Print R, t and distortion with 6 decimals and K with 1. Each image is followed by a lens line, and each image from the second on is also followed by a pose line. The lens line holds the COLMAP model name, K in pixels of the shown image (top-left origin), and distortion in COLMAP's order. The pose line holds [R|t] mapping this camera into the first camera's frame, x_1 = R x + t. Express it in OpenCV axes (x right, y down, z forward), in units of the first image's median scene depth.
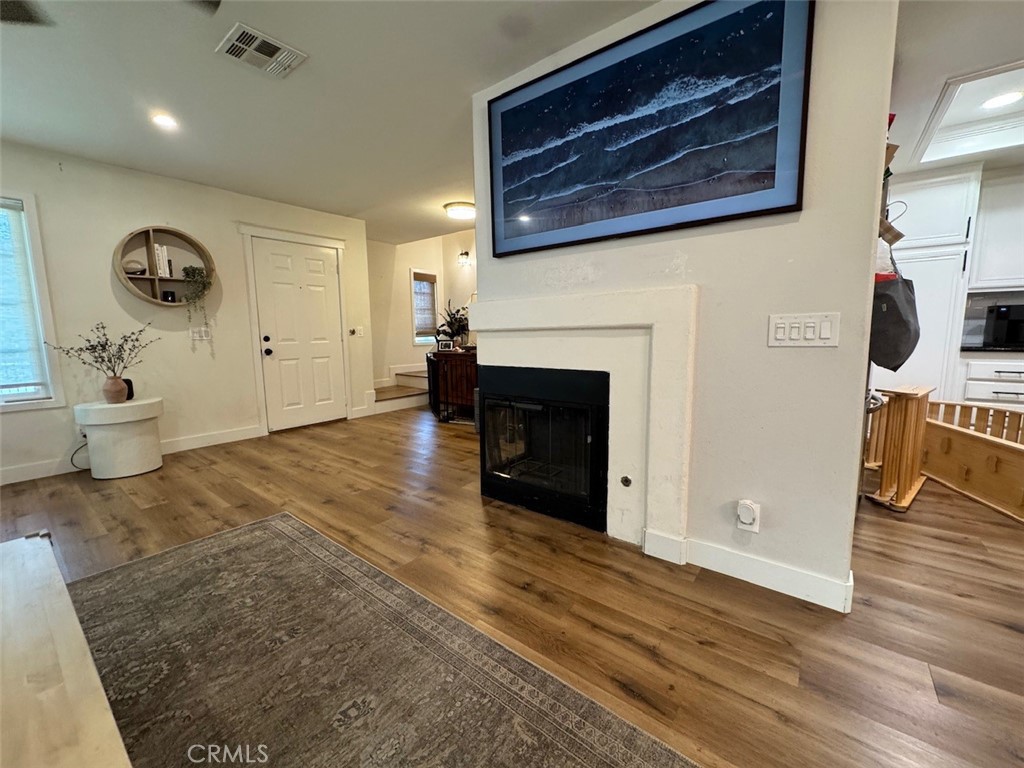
lens RADIAL K [[410.2, 0, 508.7], [0, 410.2, 381.2], [0, 0, 1]] dist [-0.004895, 0.000936]
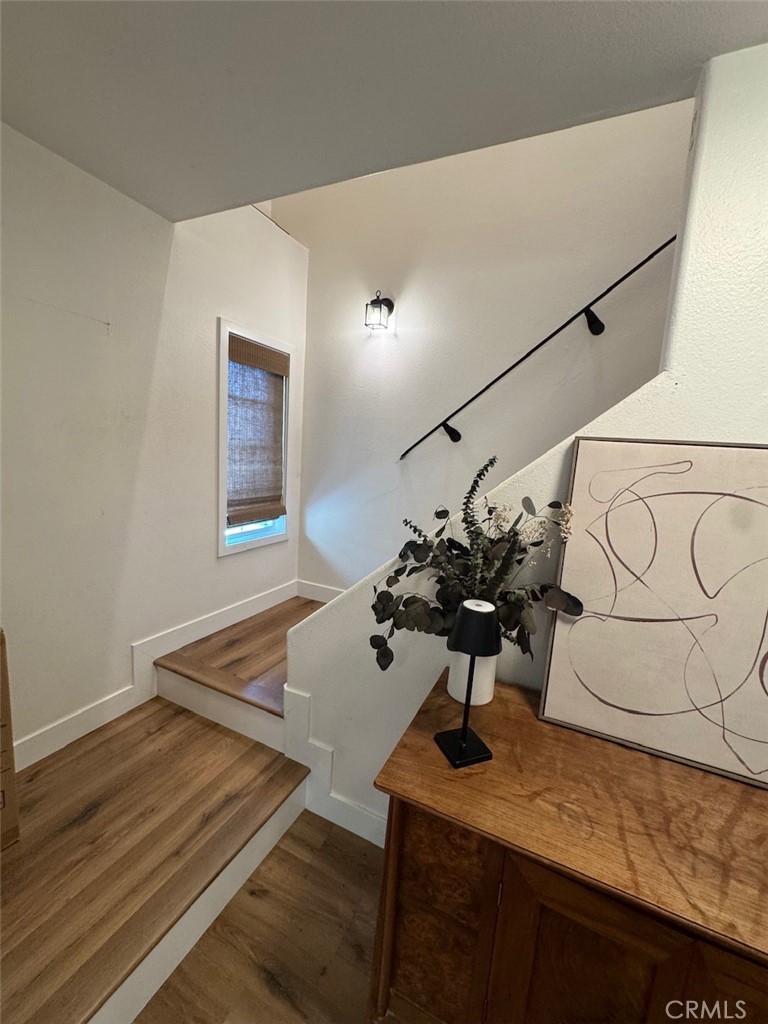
lens RADIAL K [[410.2, 0, 384.5], [0, 410.2, 508.5], [0, 0, 1]] dist [-0.004895, 0.000936]
pose [[0.971102, 0.050983, 0.233155, -0.513210], [-0.056370, 0.998274, 0.016497, -0.397235], [-0.231911, -0.029163, 0.972300, 1.843869]]
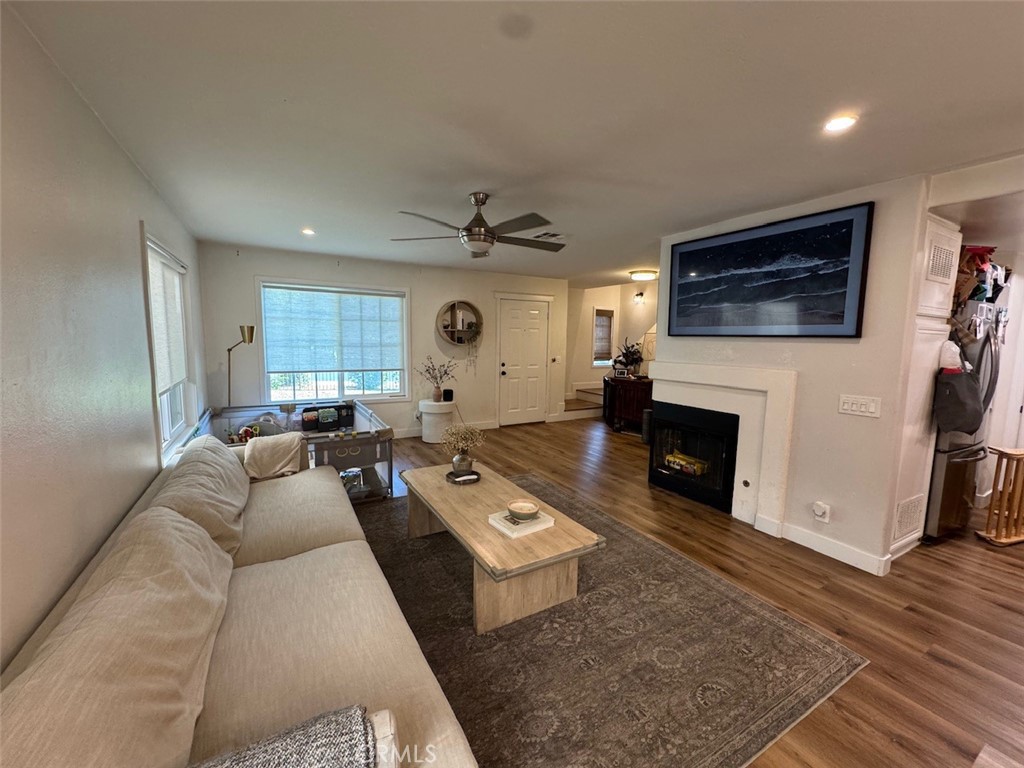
lens RADIAL K [[410.2, 0, 508.7], [0, 410.2, 381.2], [0, 0, 1]] dist [-0.004895, 0.000936]
pose [[0.927797, 0.068416, -0.366758, -0.015243], [-0.073734, 0.997278, -0.000492, -0.075528], [0.365726, 0.027499, 0.930316, -0.729493]]
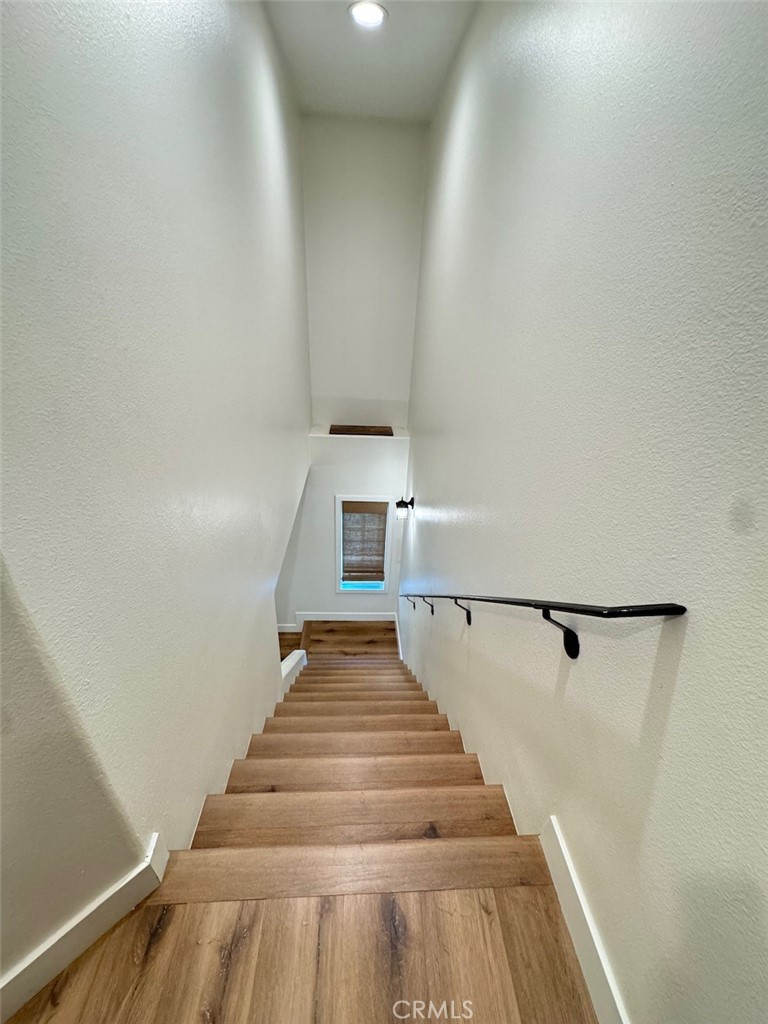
lens RADIAL K [[410.2, 0, 384.5], [0, 410.2, 508.5], [0, 0, 1]] dist [-0.004895, 0.000936]
pose [[0.654104, 0.398166, -0.643127, 0.581060], [-0.148604, 0.901316, 0.406874, -1.432442], [0.741664, -0.170567, 0.648723, 1.795489]]
